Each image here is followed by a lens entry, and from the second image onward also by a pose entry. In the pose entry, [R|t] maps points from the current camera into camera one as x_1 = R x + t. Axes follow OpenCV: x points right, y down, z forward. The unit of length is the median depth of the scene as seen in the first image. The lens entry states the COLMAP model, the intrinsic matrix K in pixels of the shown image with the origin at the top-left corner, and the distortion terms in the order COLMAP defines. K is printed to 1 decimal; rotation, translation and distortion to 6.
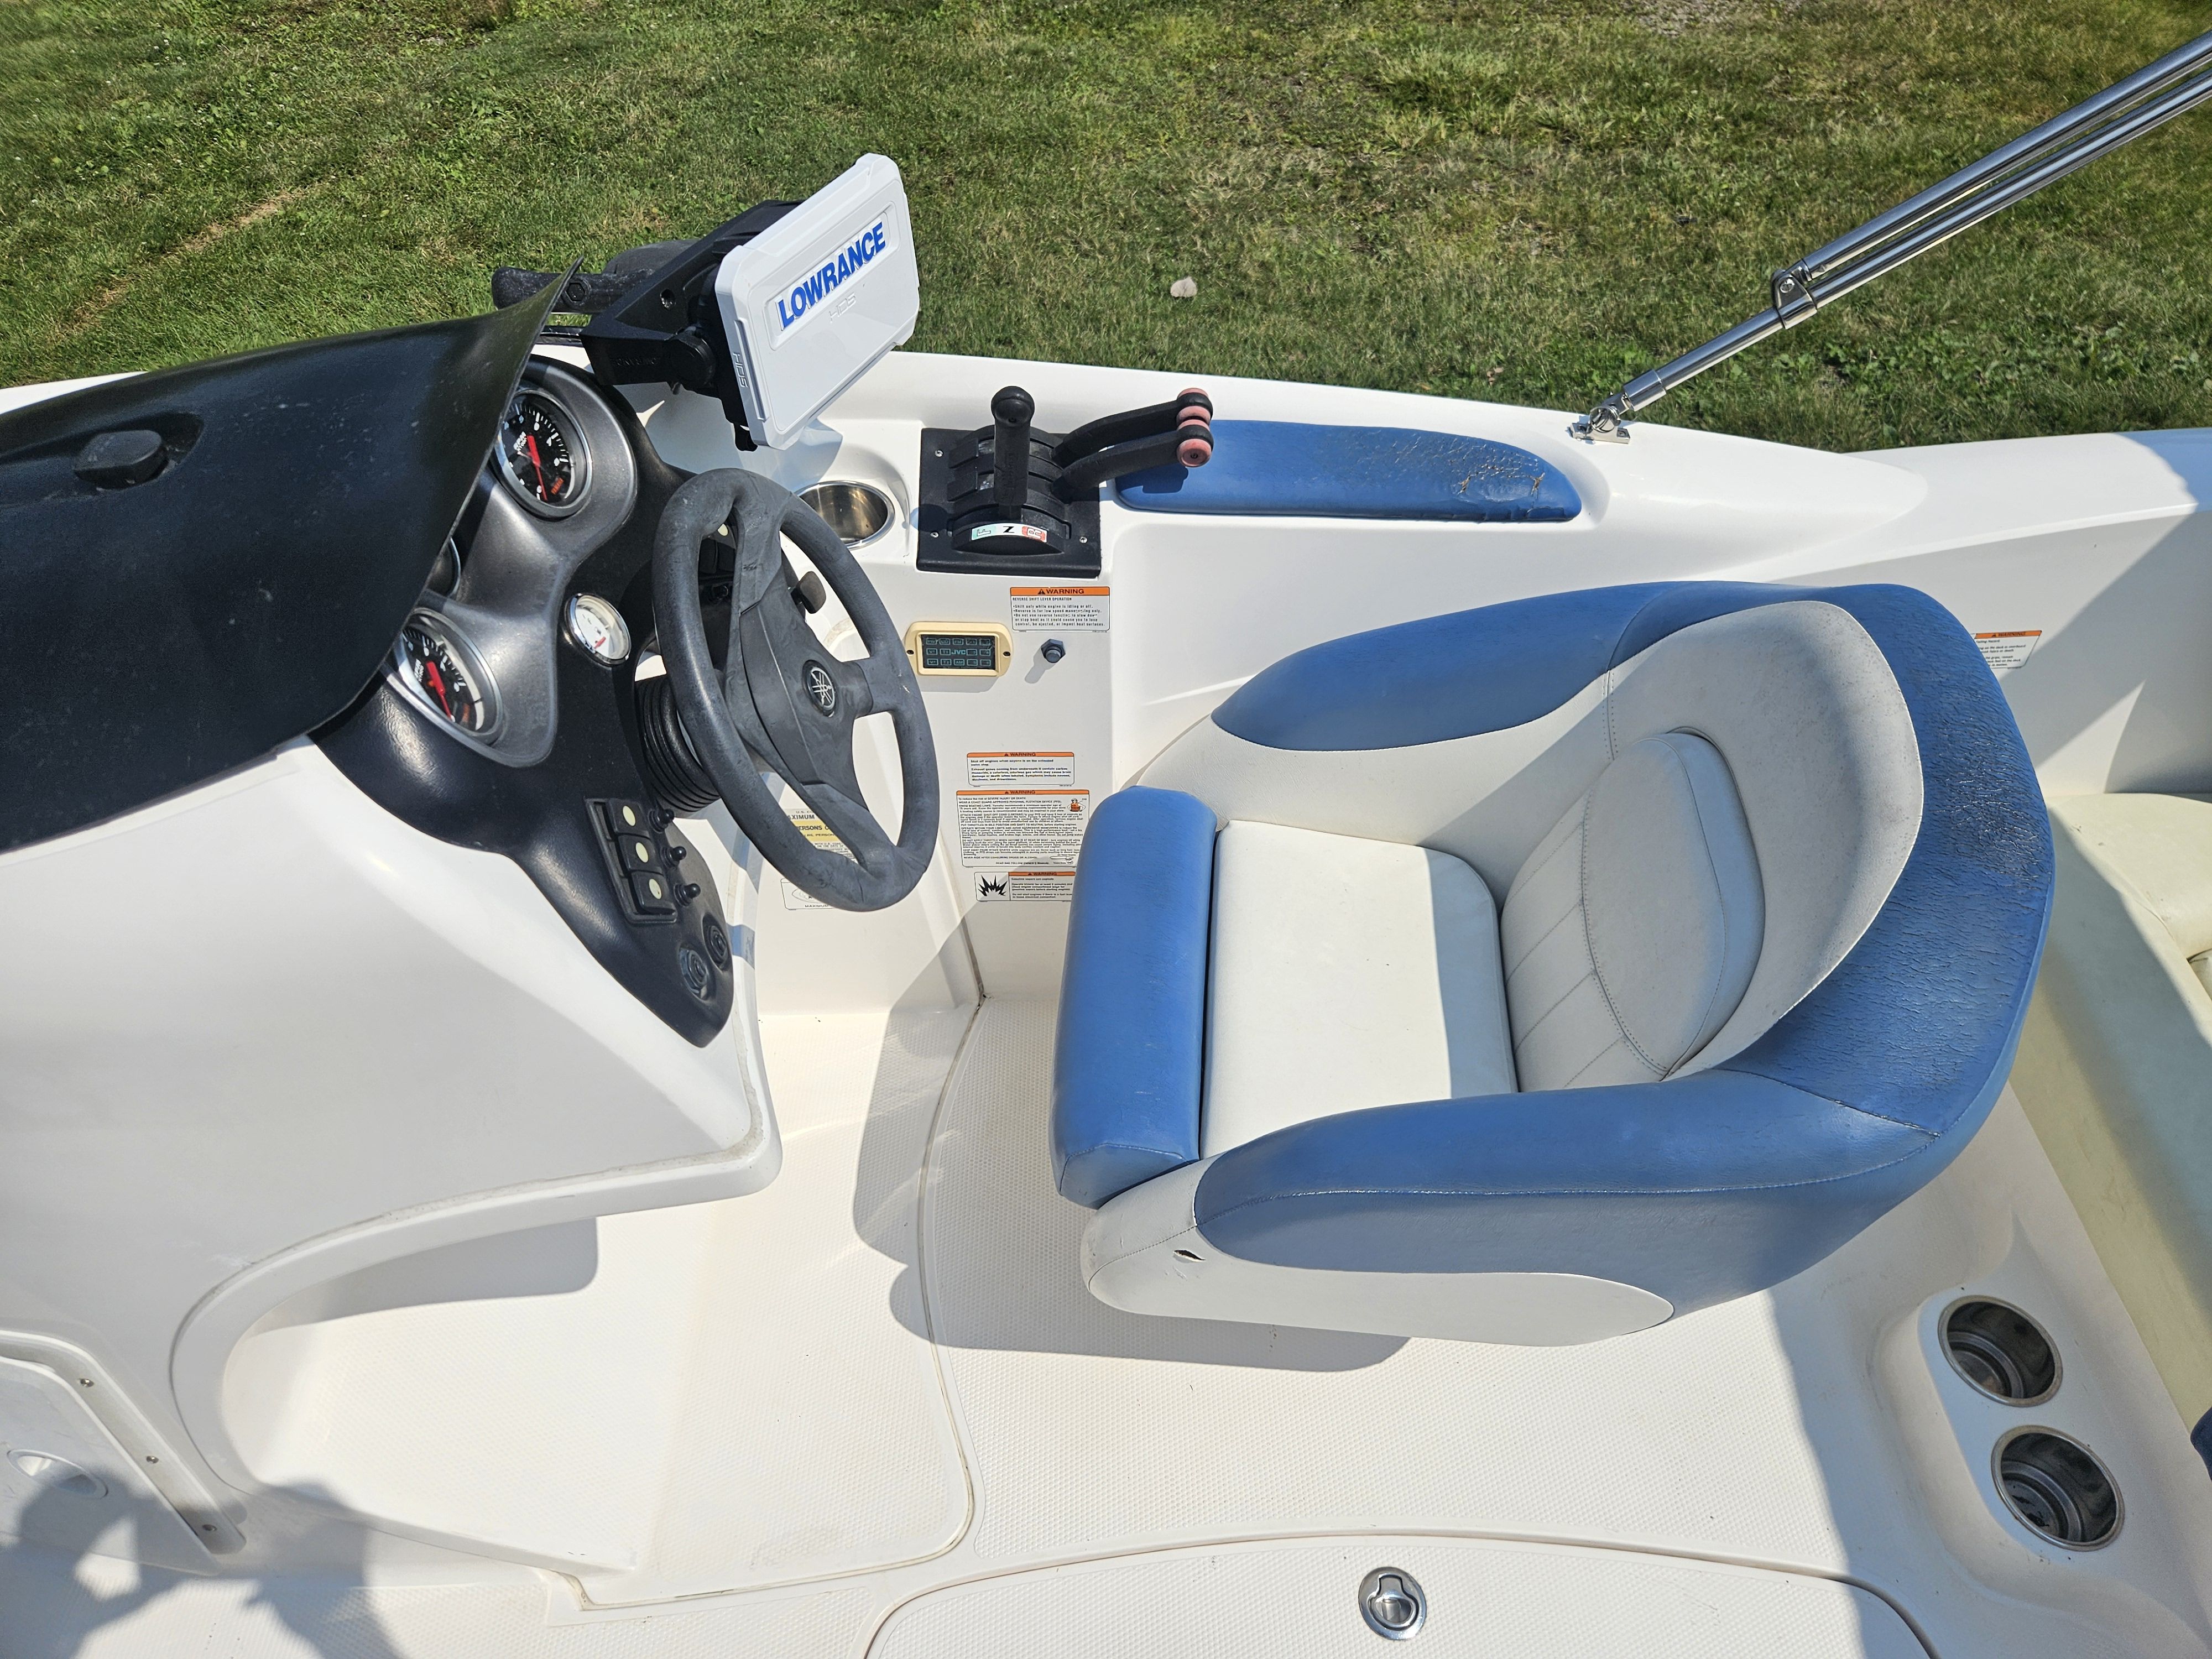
lens RADIAL K [[1488.9, 0, 1124.0], [0, 1488.9, 839.7], [0, 0, 1]] dist [0.079721, -0.069846]
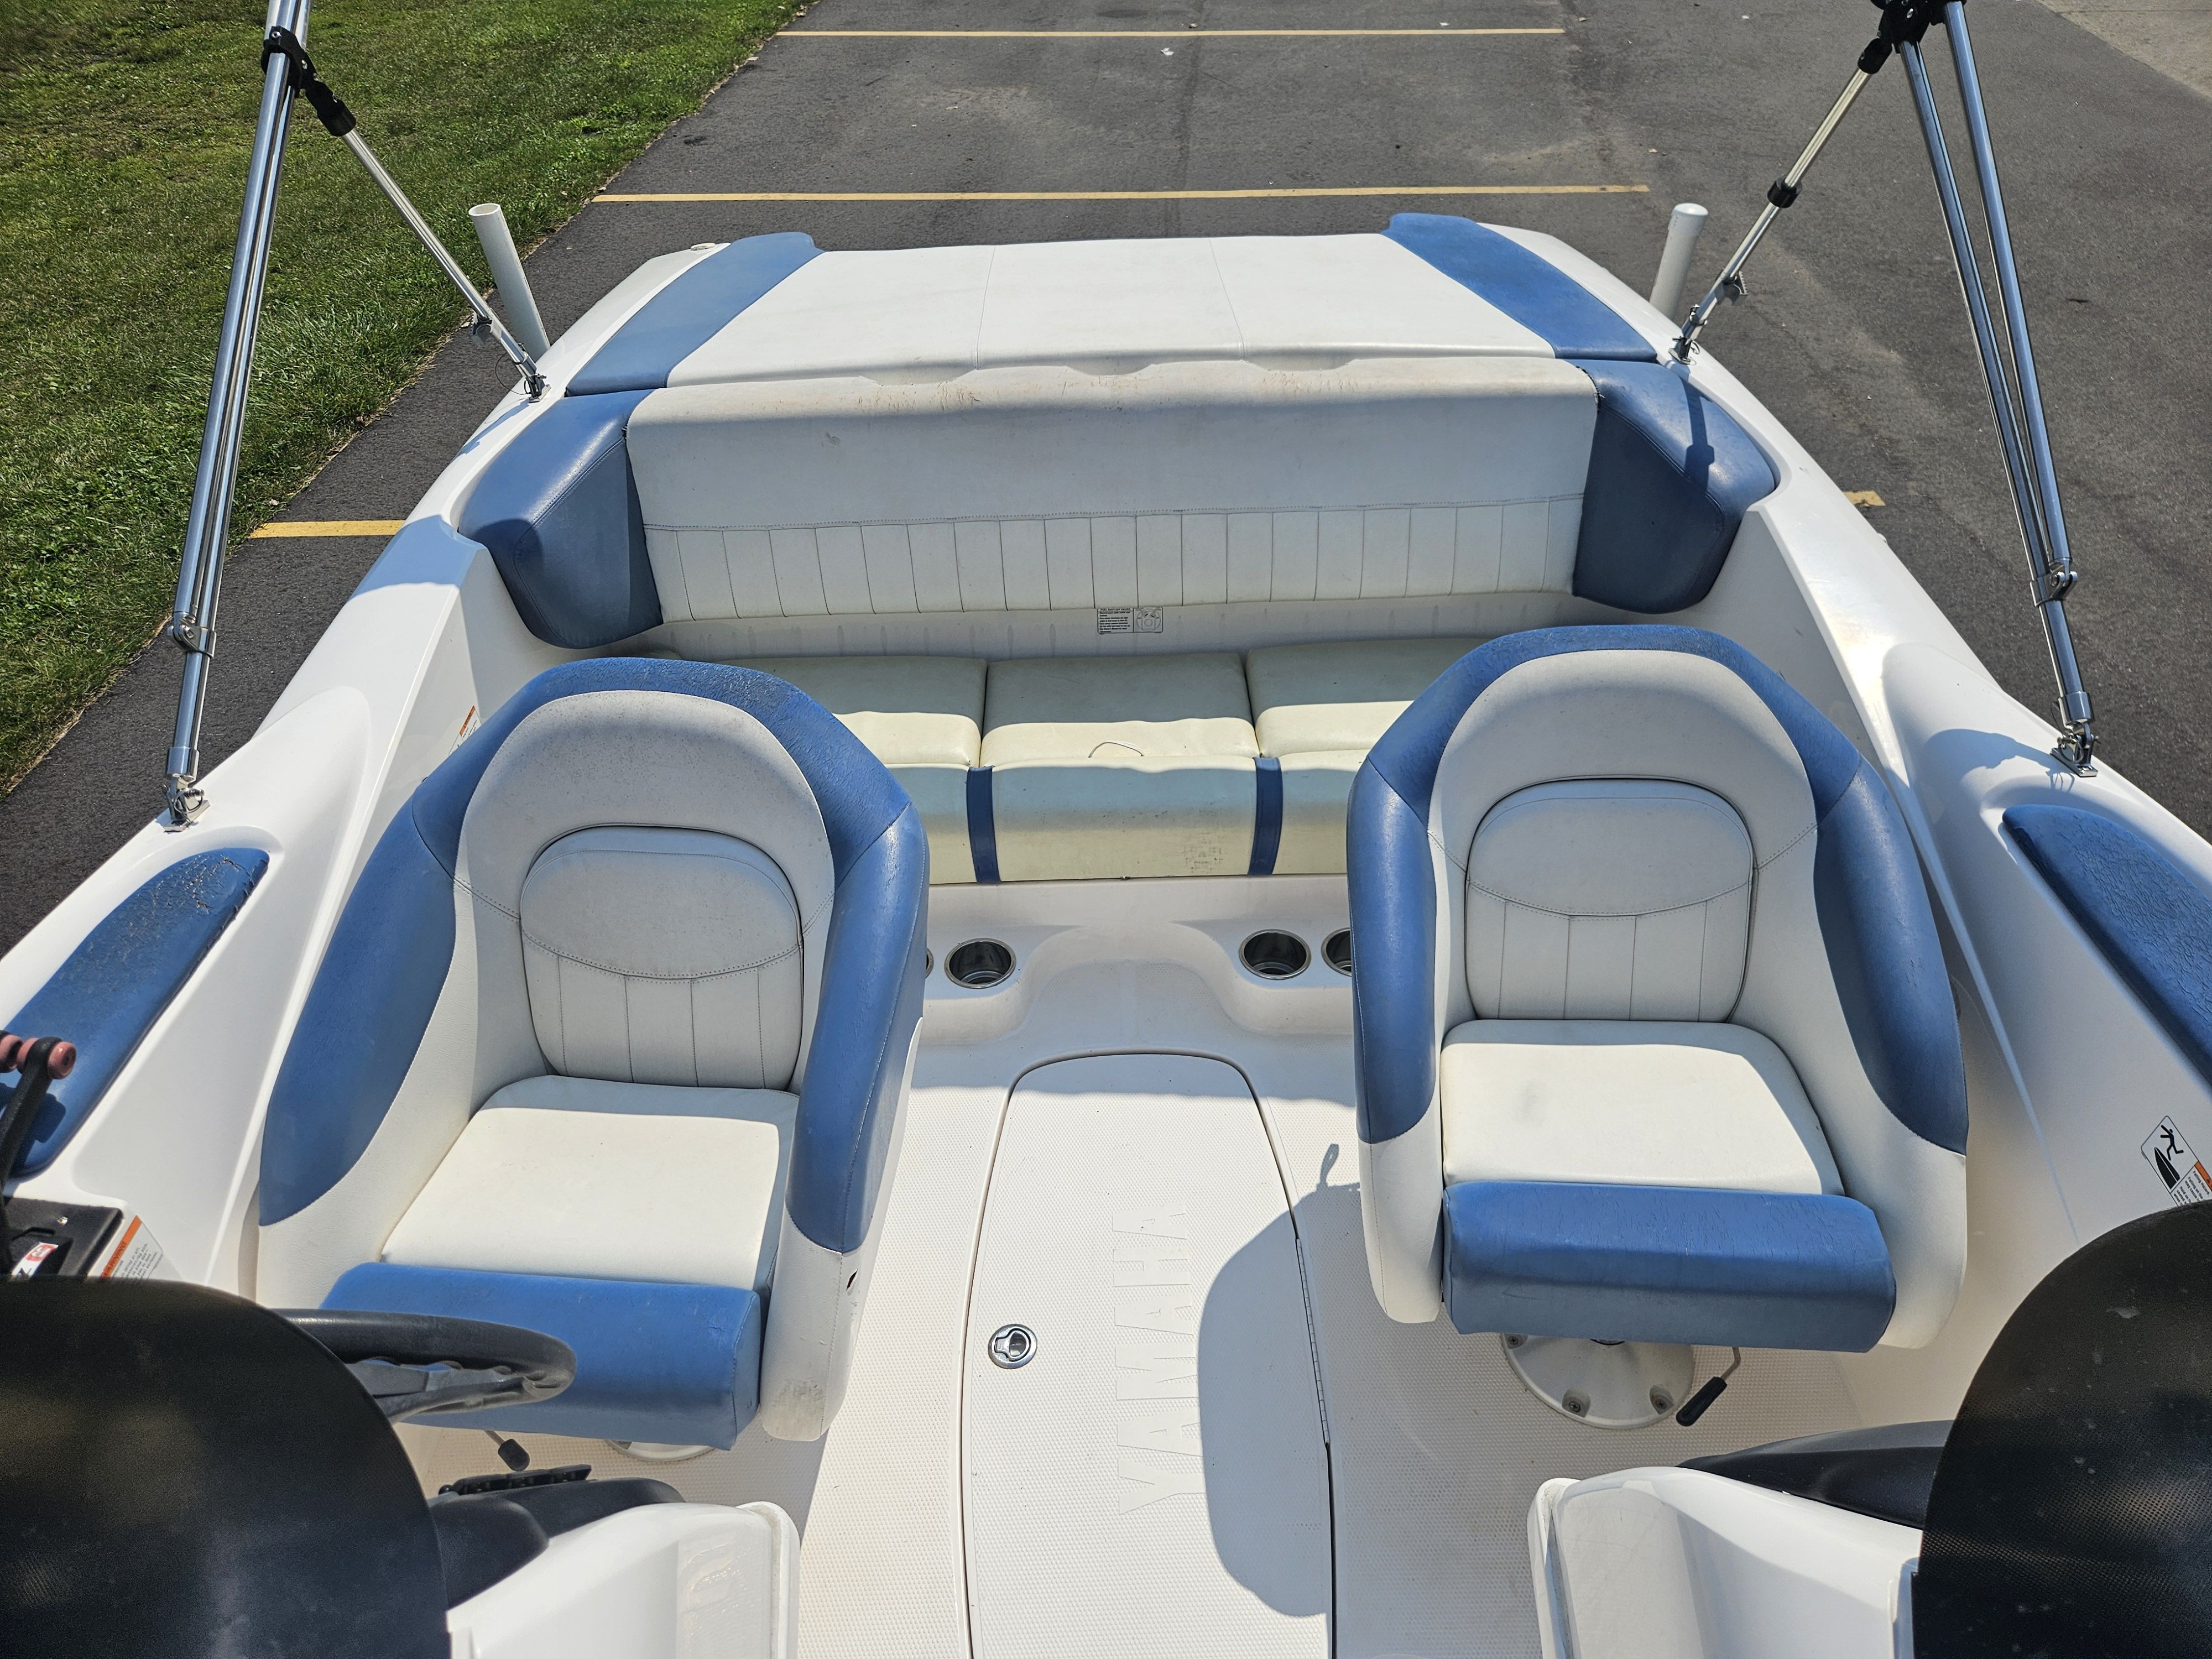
lens RADIAL K [[1488.9, 0, 1124.0], [0, 1488.9, 839.7], [0, 0, 1]] dist [0.079721, -0.069846]
pose [[-0.038455, -0.609712, 0.791690, -0.615088], [0.730959, 0.523042, 0.438321, -0.254373], [-0.681337, 0.595548, 0.425561, 0.081484]]
